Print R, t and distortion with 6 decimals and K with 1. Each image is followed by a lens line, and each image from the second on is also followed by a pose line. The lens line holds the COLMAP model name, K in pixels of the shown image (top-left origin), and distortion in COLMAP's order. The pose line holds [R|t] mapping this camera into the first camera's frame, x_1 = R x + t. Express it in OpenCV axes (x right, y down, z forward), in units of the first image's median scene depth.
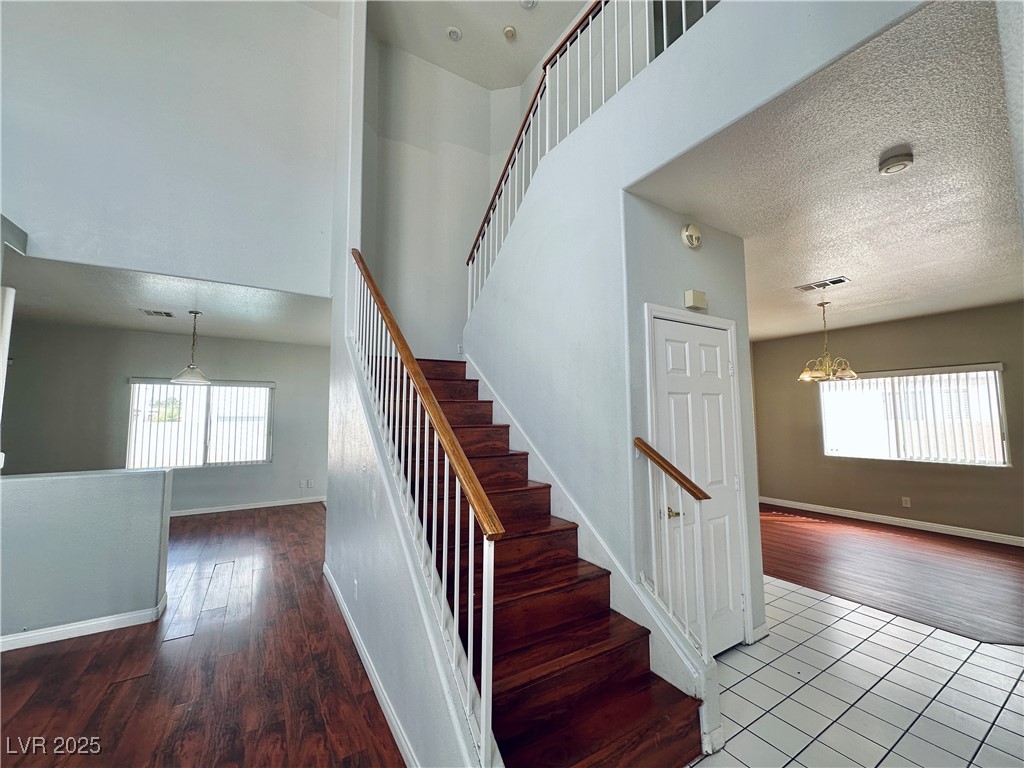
lens RADIAL K [[409.1, 0, 516.4], [0, 409.1, 384.8], [0, 0, 1]] dist [-0.001650, 0.000325]
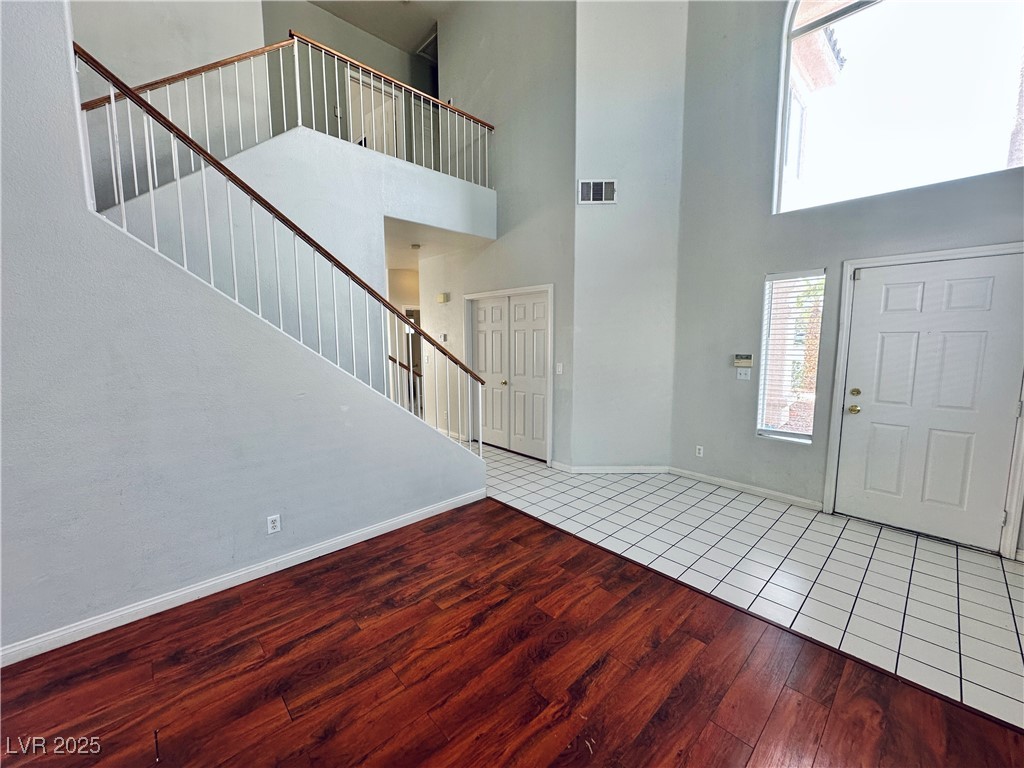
lens RADIAL K [[409.1, 0, 512.4], [0, 409.1, 384.2], [0, 0, 1]] dist [-0.001650, 0.000325]
pose [[-0.199443, -0.107489, 0.973996, -0.815404], [-0.072459, 0.992862, 0.094734, 0.021141], [-0.977227, -0.051681, -0.205808, 0.381373]]
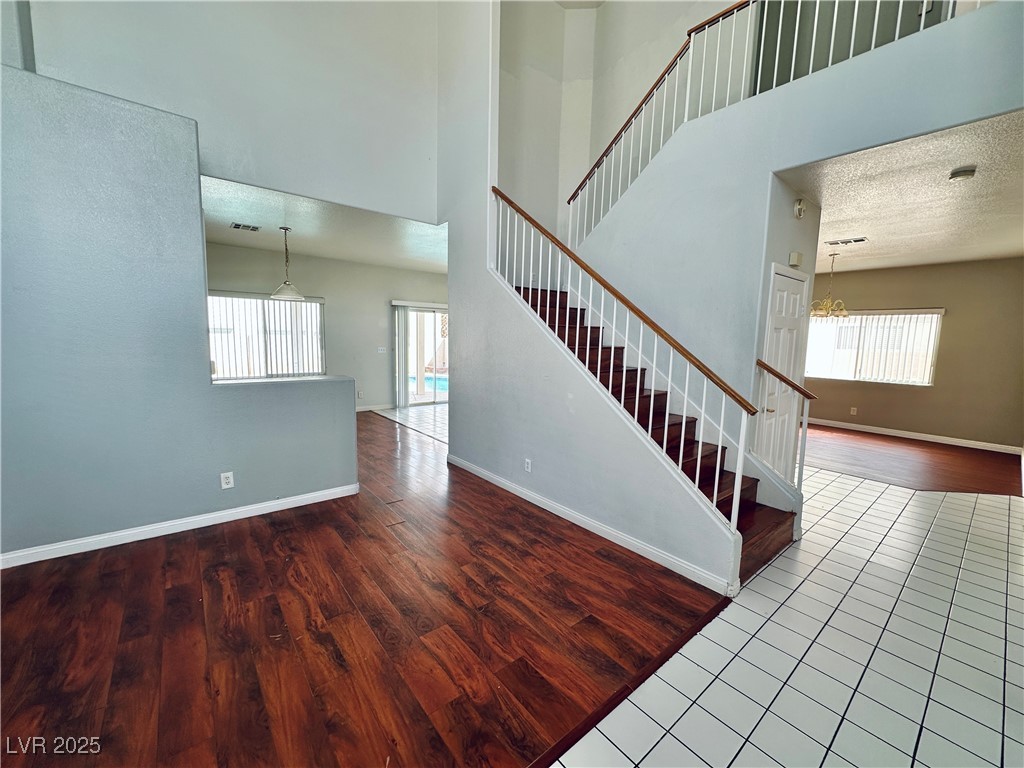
lens RADIAL K [[409.1, 0, 514.4], [0, 409.1, 385.1], [0, 0, 1]] dist [-0.001650, 0.000325]
pose [[0.991119, 0.012710, 0.132366, -0.357045], [-0.038503, 0.980211, 0.194174, -0.014055], [-0.127279, -0.197546, 0.971996, -0.152012]]
